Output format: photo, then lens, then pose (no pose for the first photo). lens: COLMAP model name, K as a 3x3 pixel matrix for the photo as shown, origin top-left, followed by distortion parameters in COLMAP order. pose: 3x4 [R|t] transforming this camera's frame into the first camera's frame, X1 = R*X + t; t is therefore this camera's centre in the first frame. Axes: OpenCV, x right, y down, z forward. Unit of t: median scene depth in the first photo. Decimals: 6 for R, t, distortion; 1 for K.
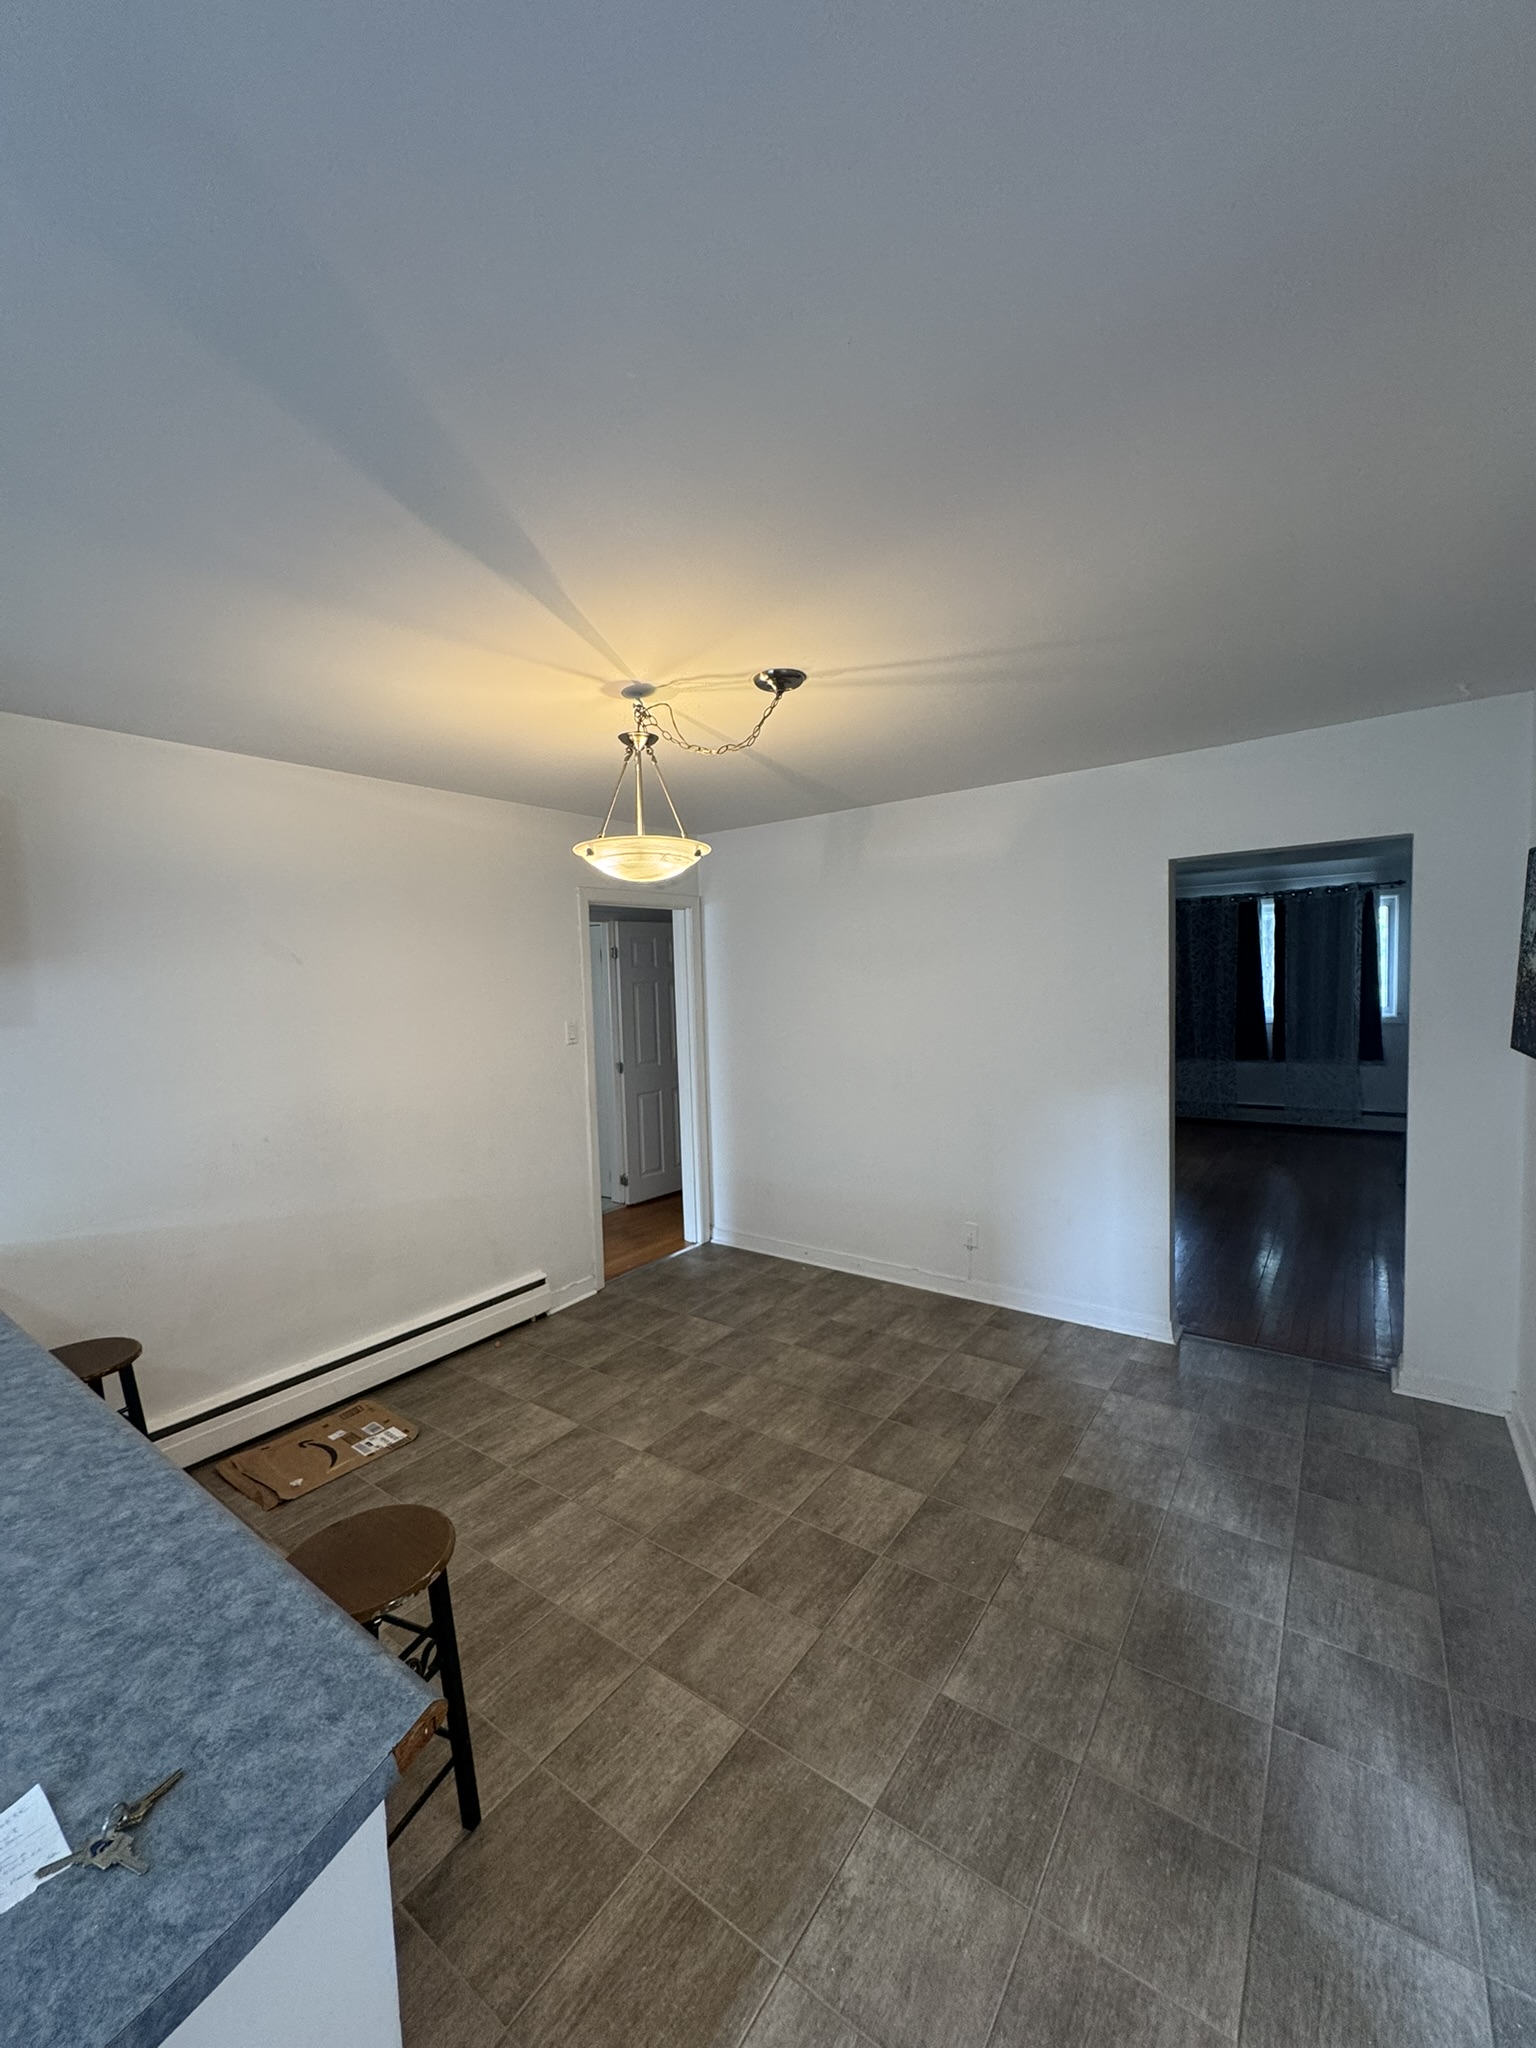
lens RADIAL K [[818.6, 0, 771.3], [0, 818.6, 1022.9], [0, 0, 1]] dist [0.000533, -0.000166]
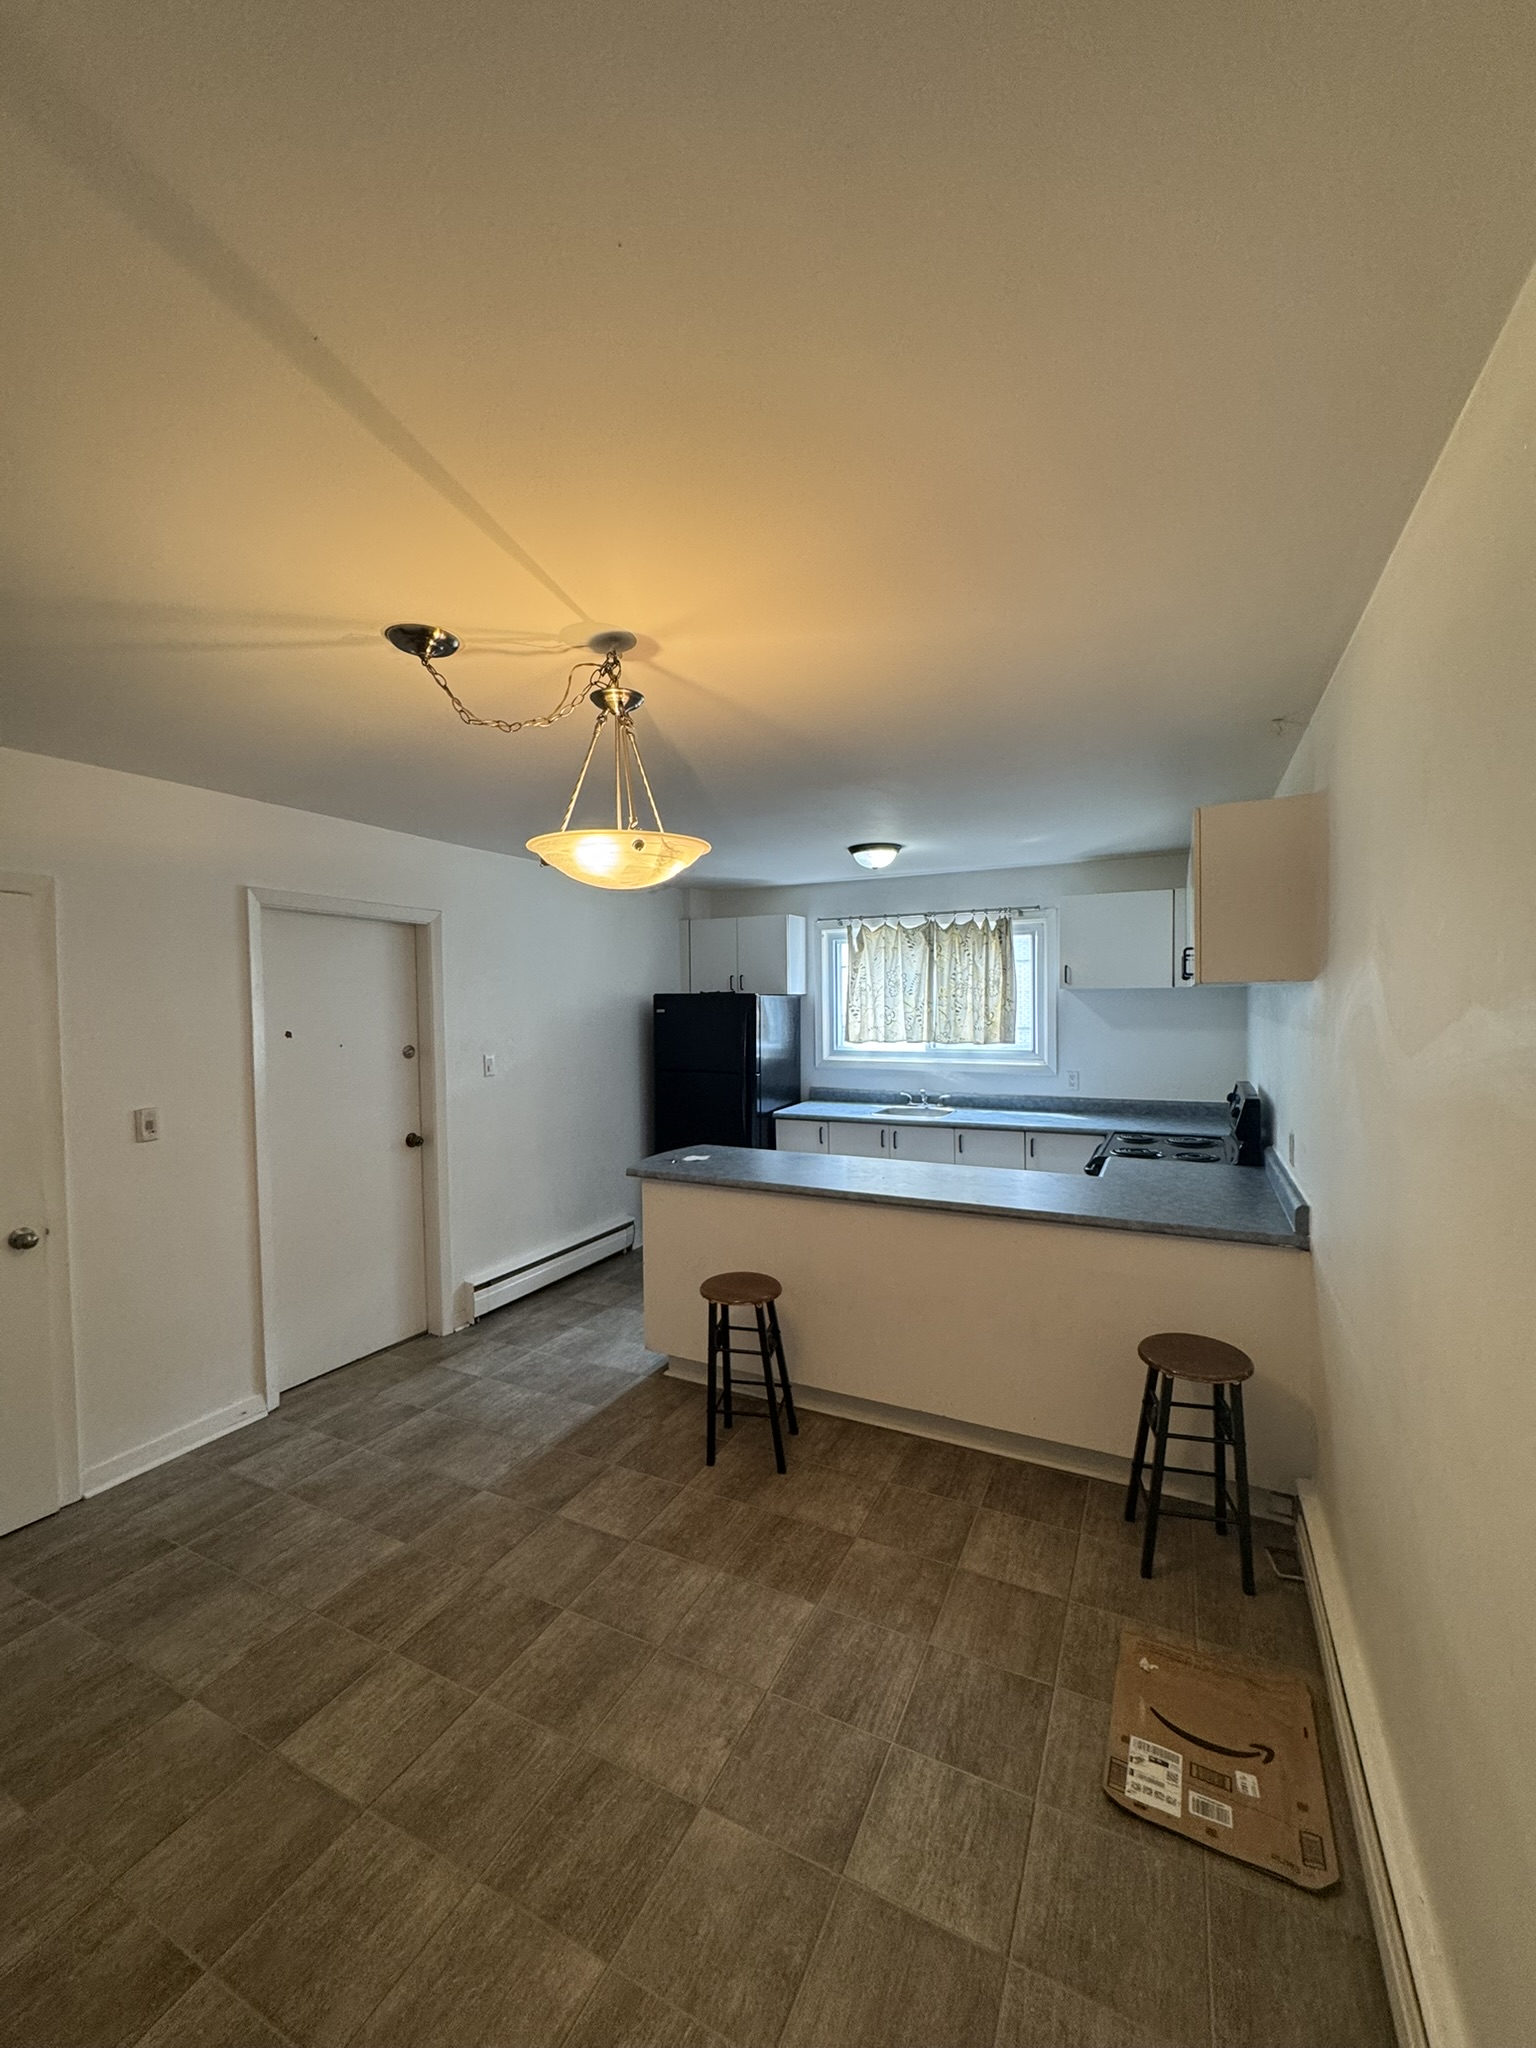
lens RADIAL K [[818.6, 0, 771.3], [0, 818.6, 1022.9], [0, 0, 1]] dist [0.000533, -0.000166]
pose [[-0.985258, 0.051576, -0.163116, -0.172927], [0.035556, 0.994387, 0.099647, -0.128804], [0.167340, 0.092378, -0.981562, 1.893817]]
